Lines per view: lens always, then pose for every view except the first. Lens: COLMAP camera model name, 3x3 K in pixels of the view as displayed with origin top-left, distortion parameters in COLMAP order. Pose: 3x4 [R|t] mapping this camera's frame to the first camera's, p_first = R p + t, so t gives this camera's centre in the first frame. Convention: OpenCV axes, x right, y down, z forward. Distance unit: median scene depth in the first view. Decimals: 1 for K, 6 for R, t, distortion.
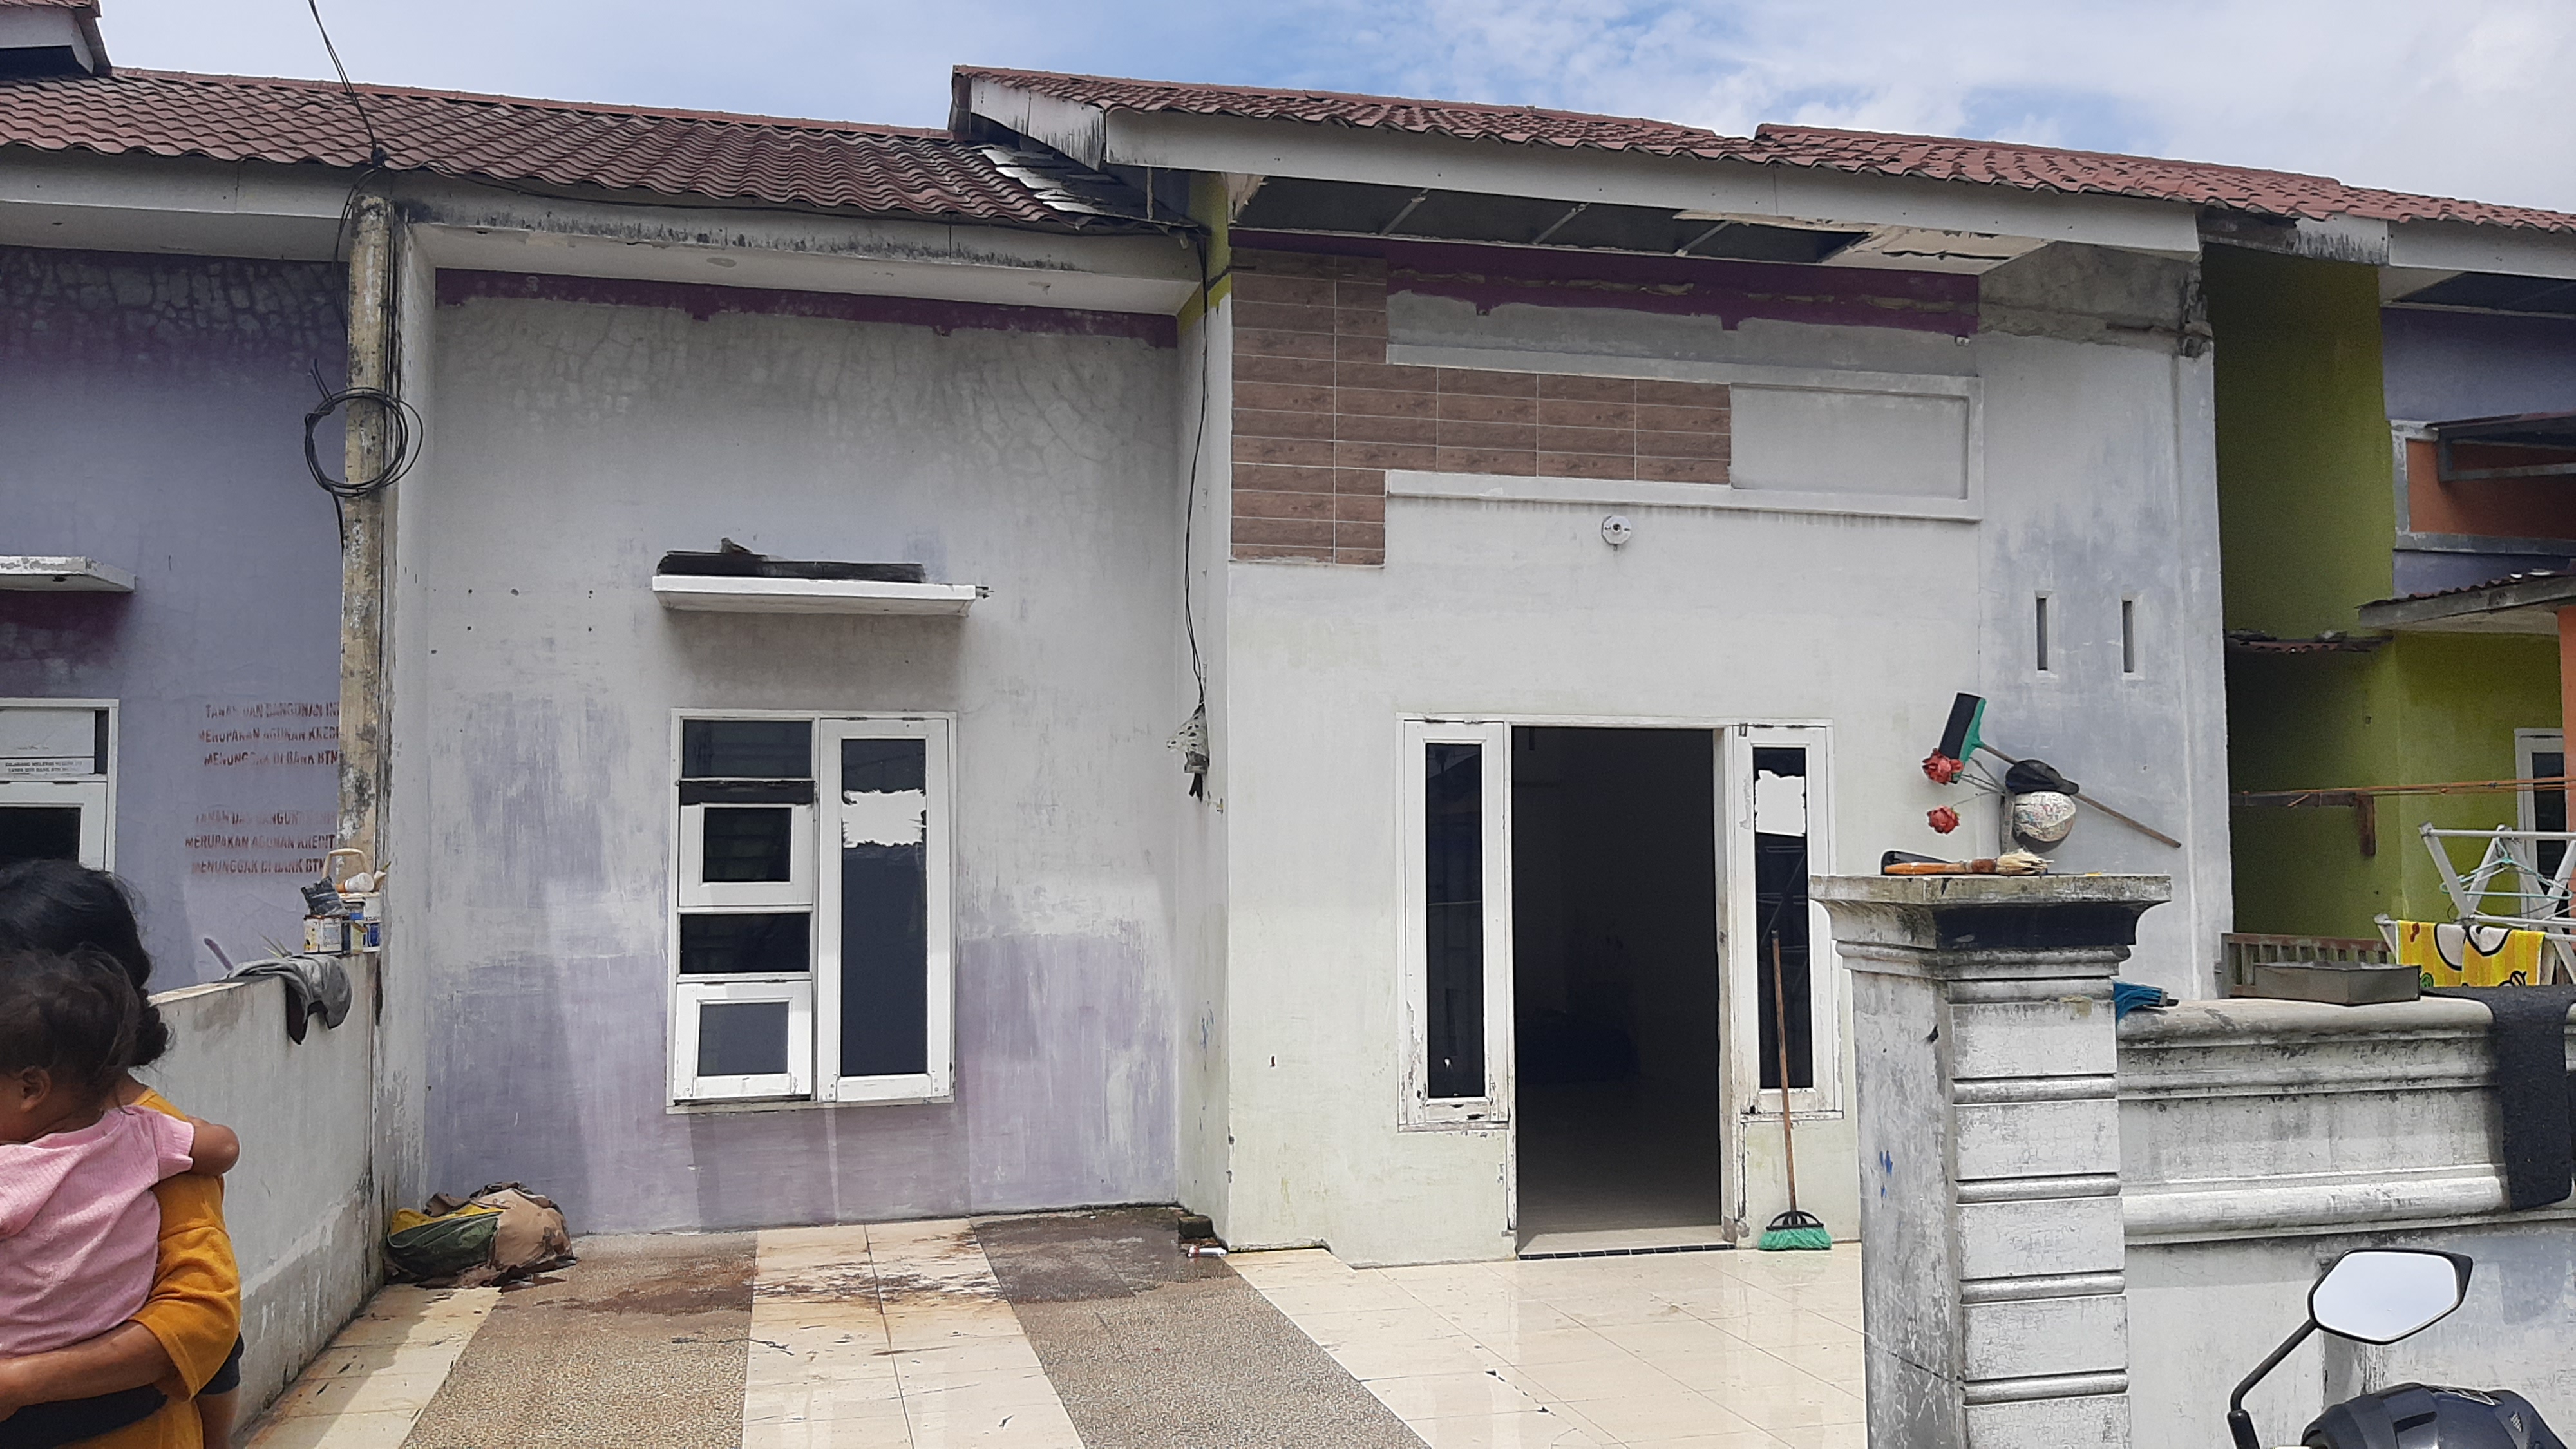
lens RADIAL K [[2057.4, 0, 1342.5], [0, 2057.4, 709.0], [0, 0, 1]] dist [0.050964, -0.118545]
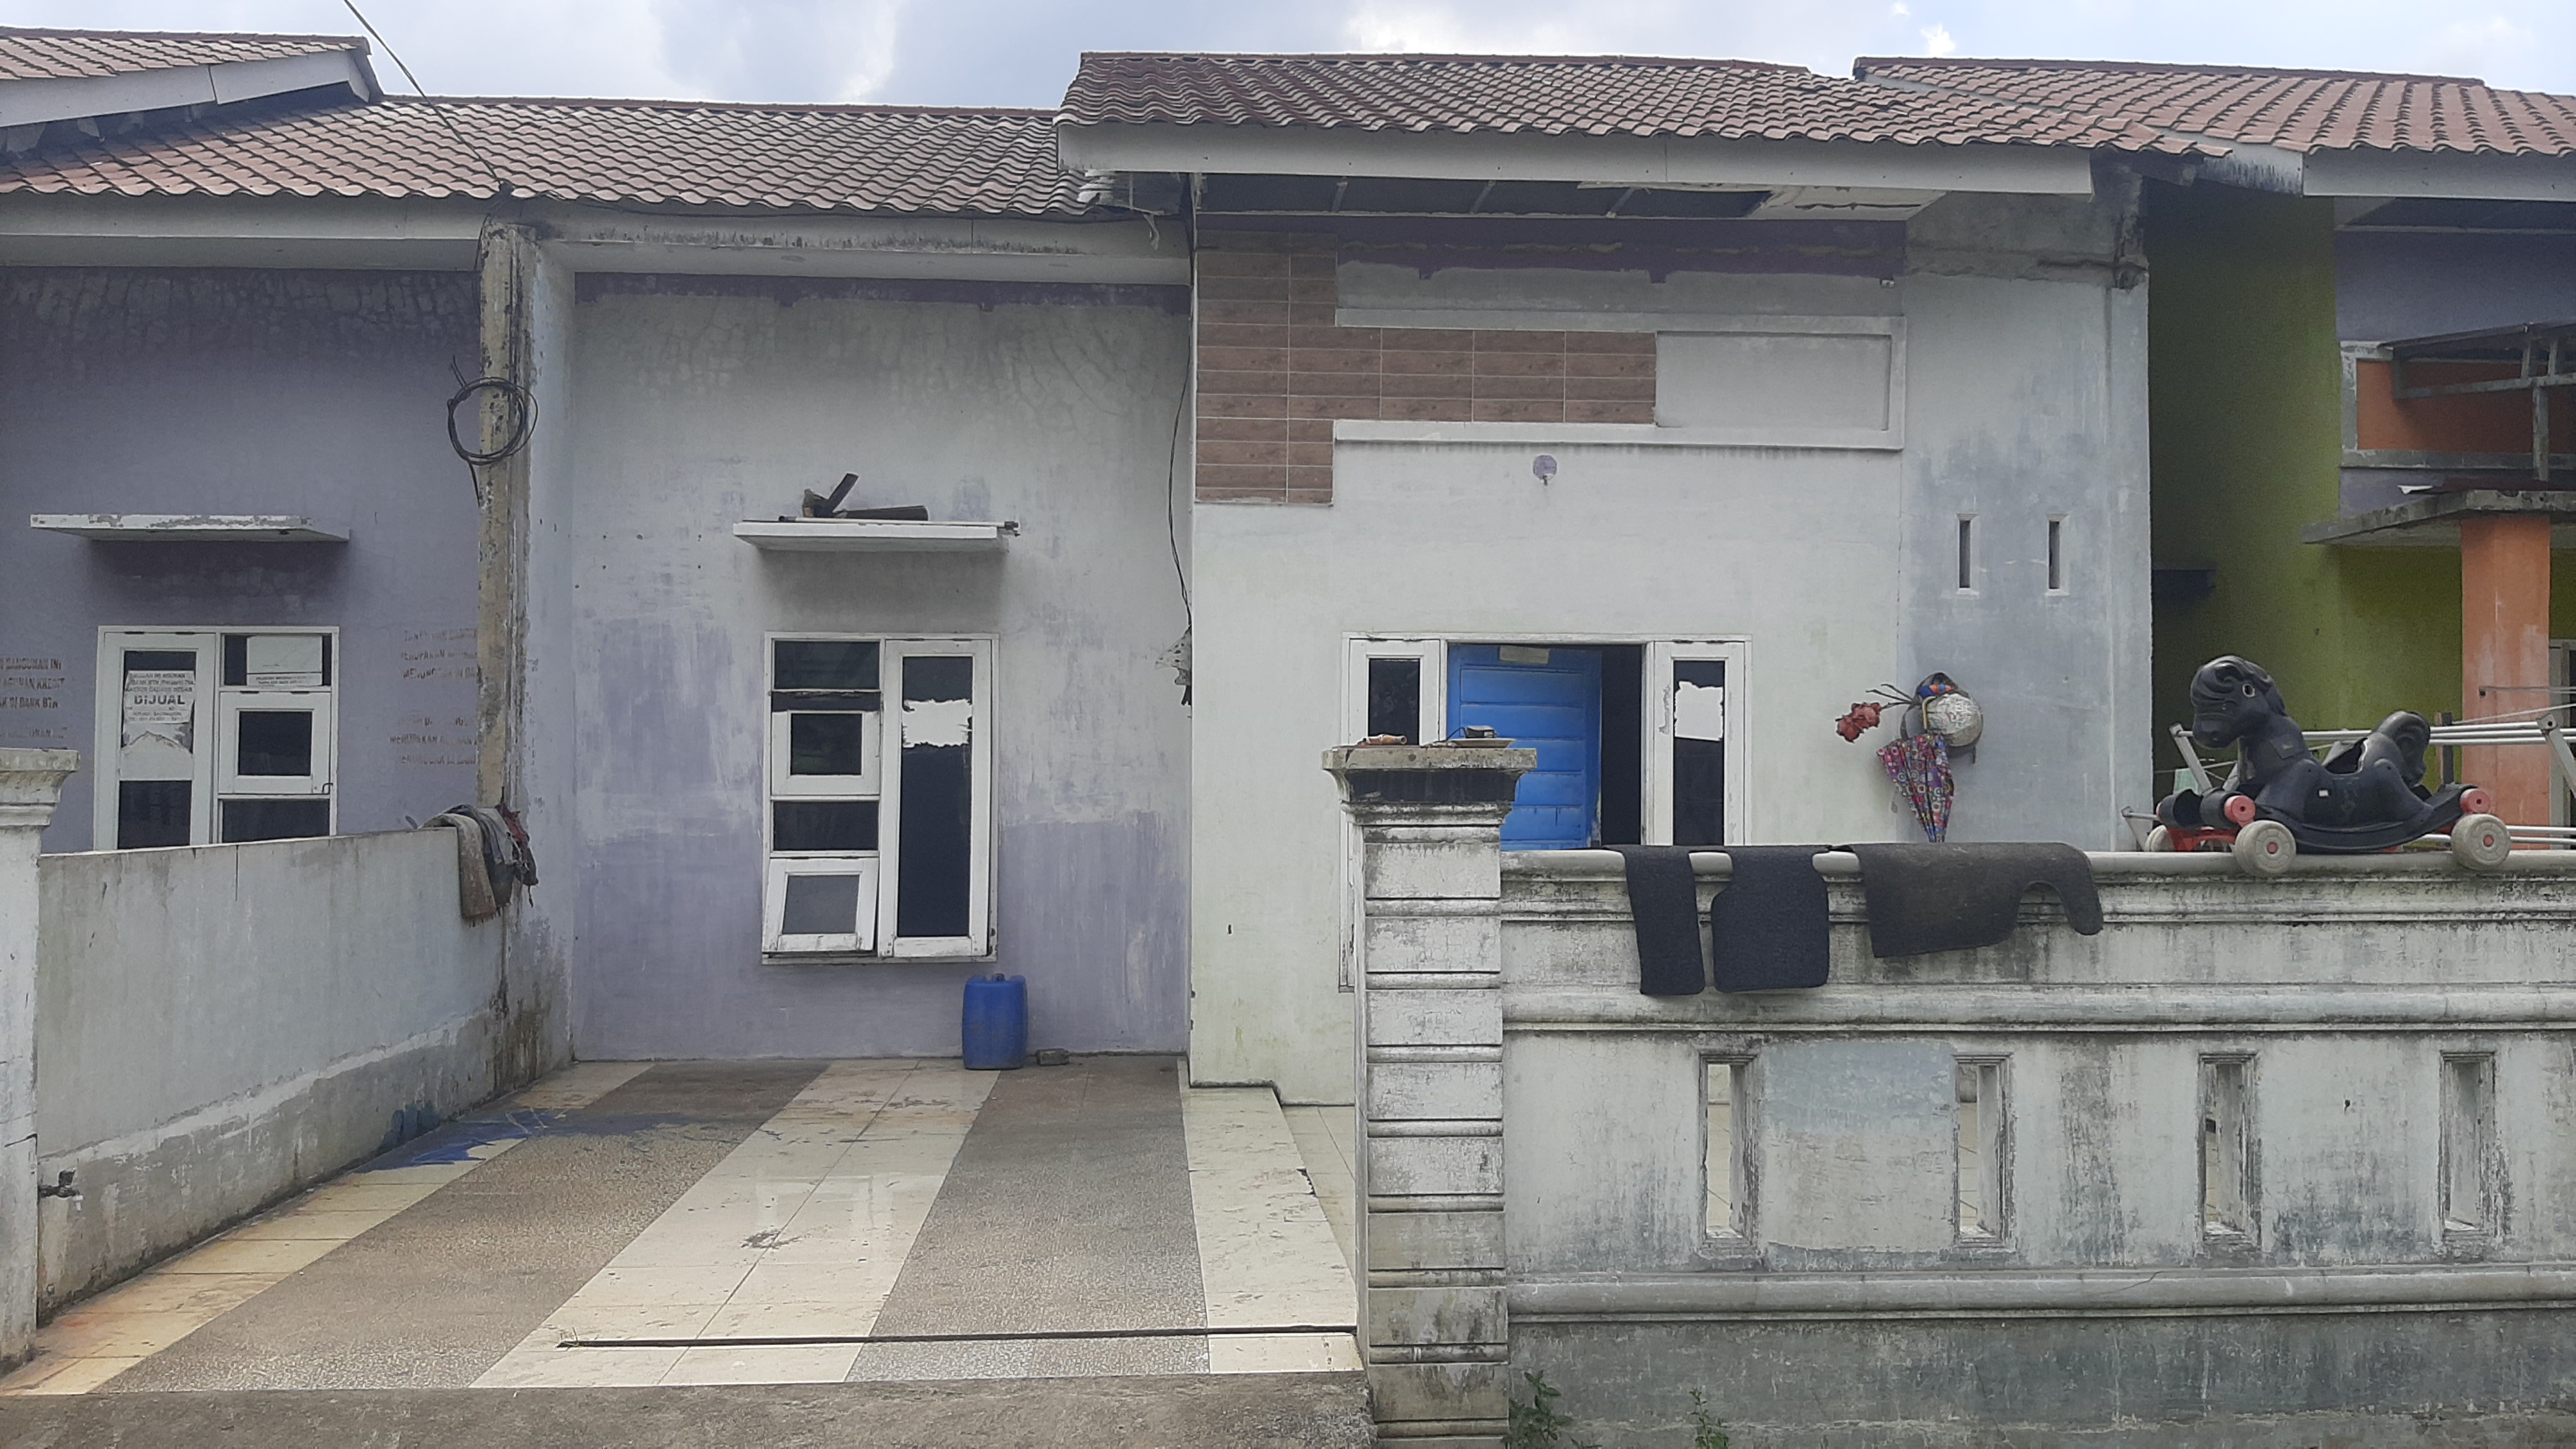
lens RADIAL K [[2057.4, 0, 1298.1], [0, 2057.4, 703.8], [0, 0, 1]] dist [0.050964, -0.118545]
pose [[0.982944, -0.000059, -0.183904, 0.205043], [0.006484, 0.999389, 0.034336, 0.002604], [0.183789, -0.034943, 0.982344, -0.130626]]
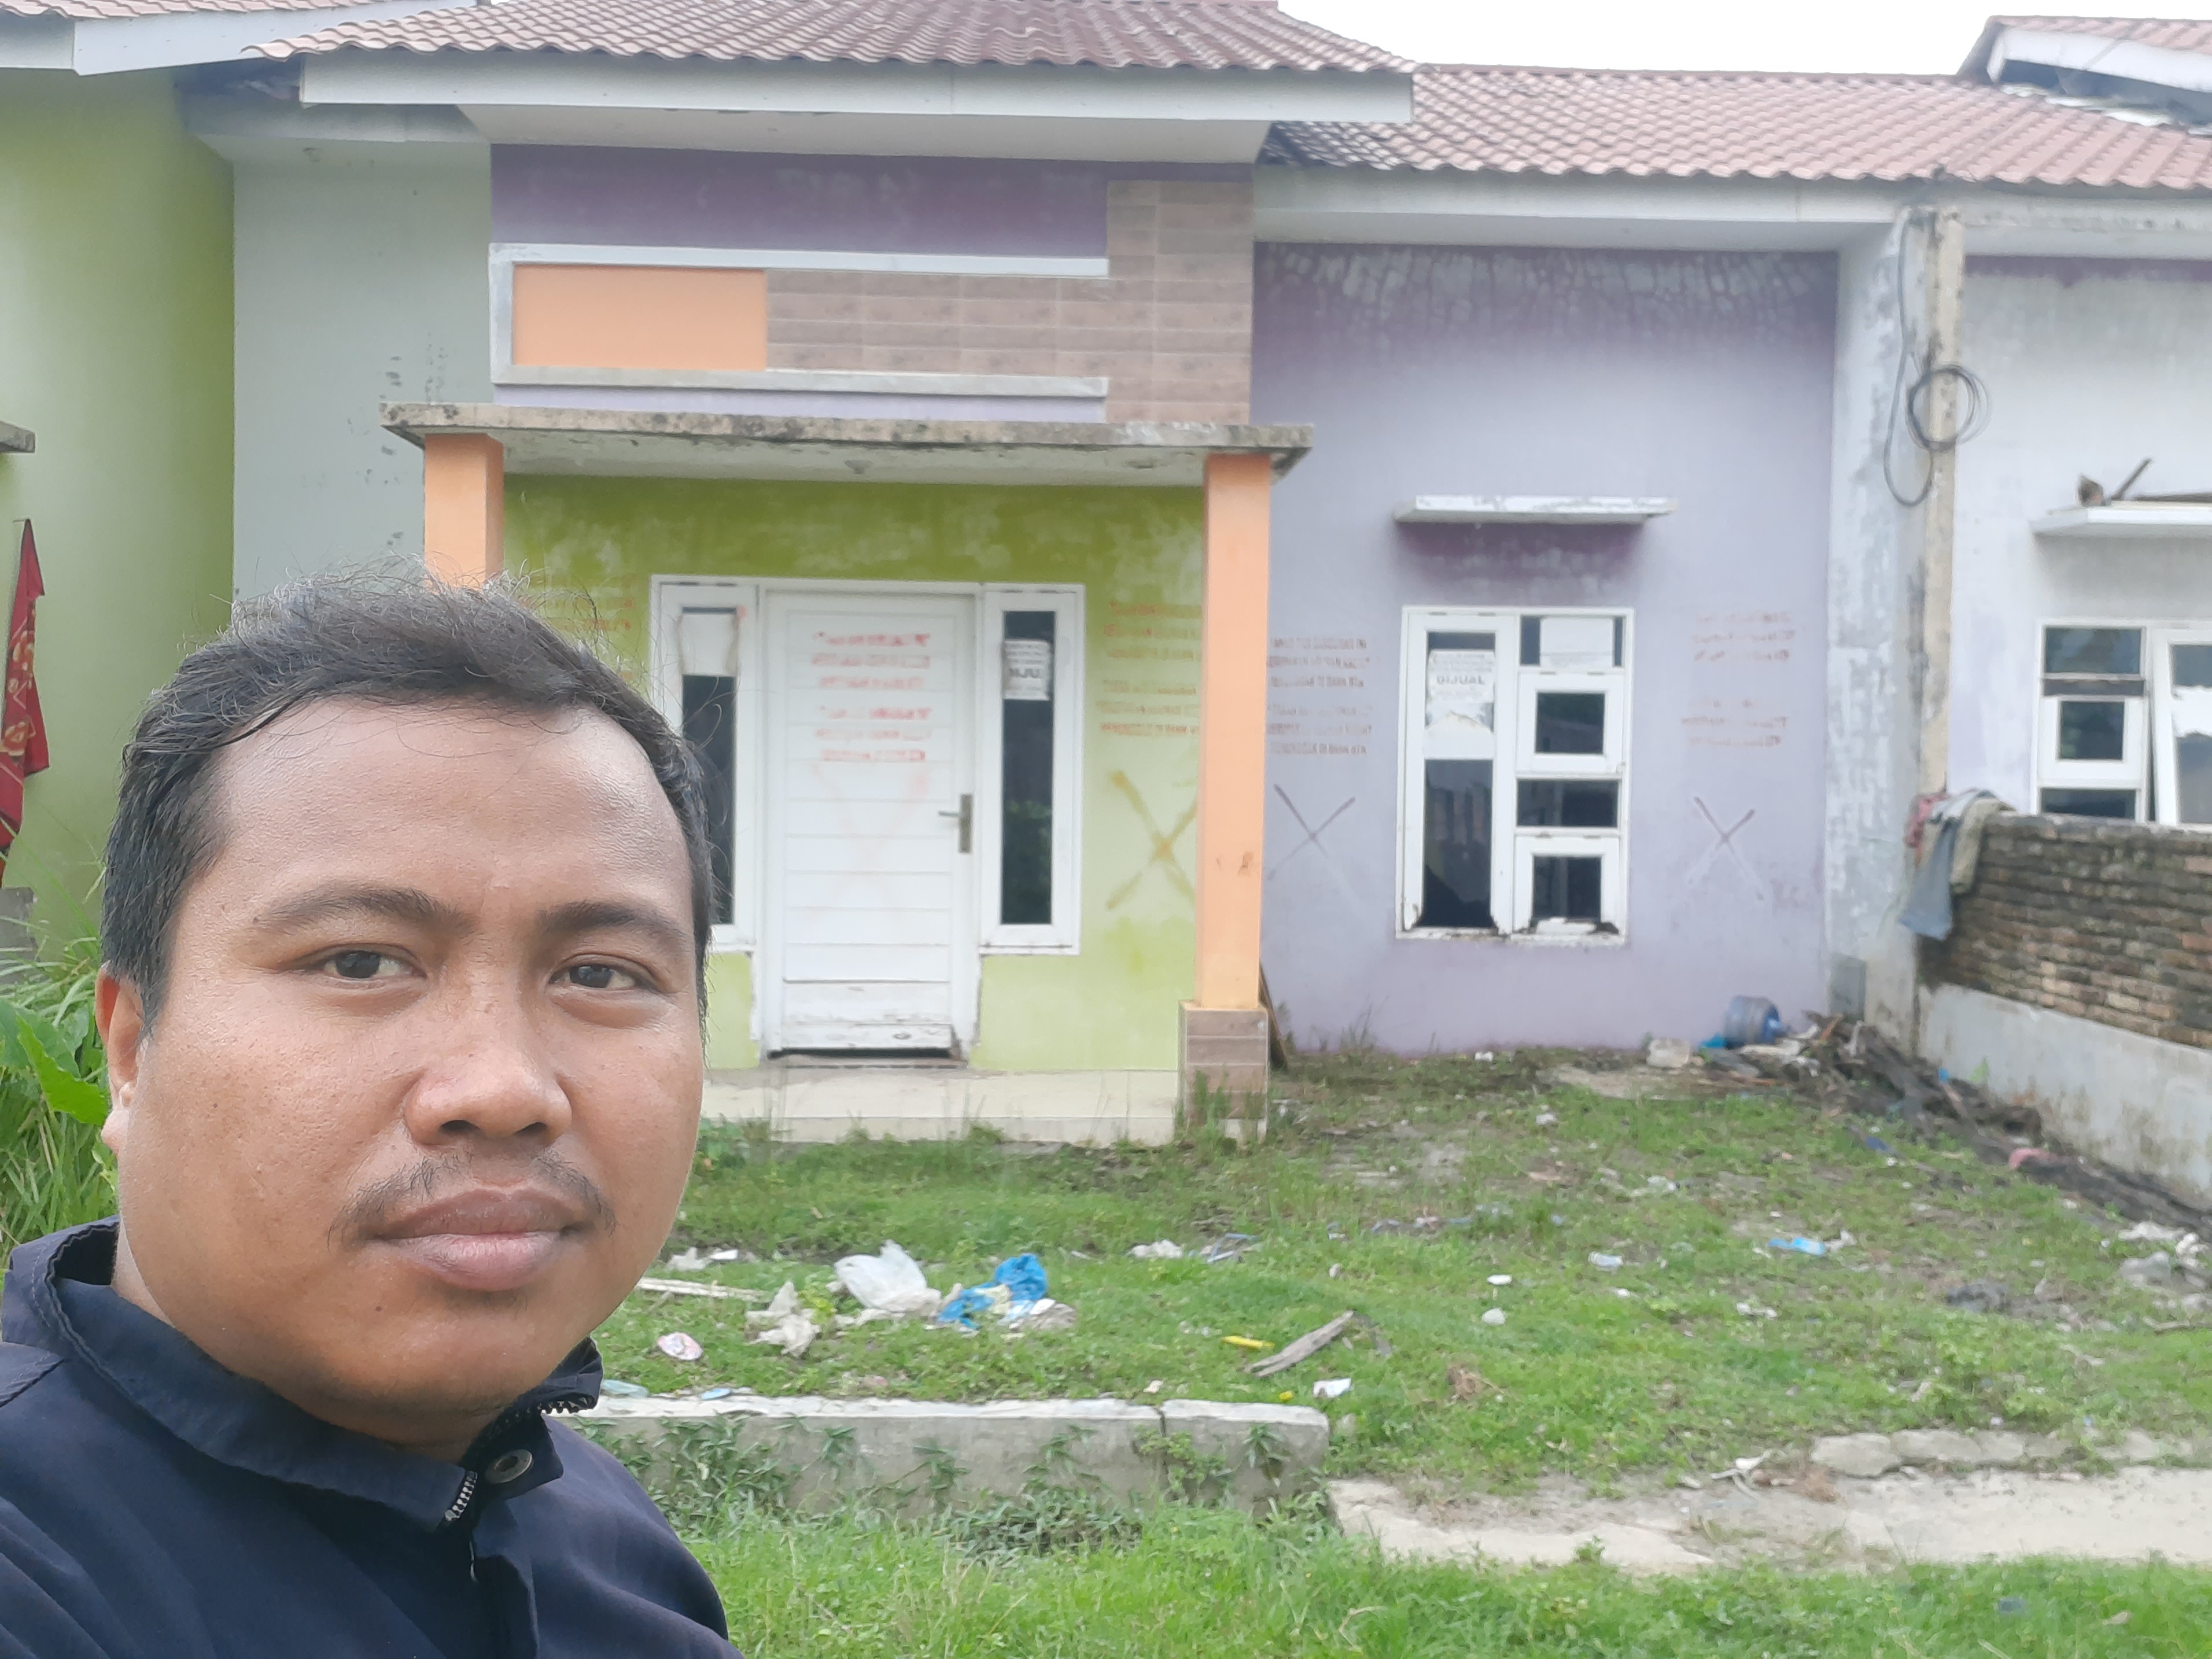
lens RADIAL K [[2077.5, 0, 1065.3], [0, 2077.5, 847.9], [0, 0, 1]] dist [0.007415, 0.000000]
pose [[0.971935, 0.031745, -0.233098, -0.593877], [-0.003687, 0.992787, 0.119831, -0.010200], [0.235220, -0.115609, 0.965042, -0.330774]]
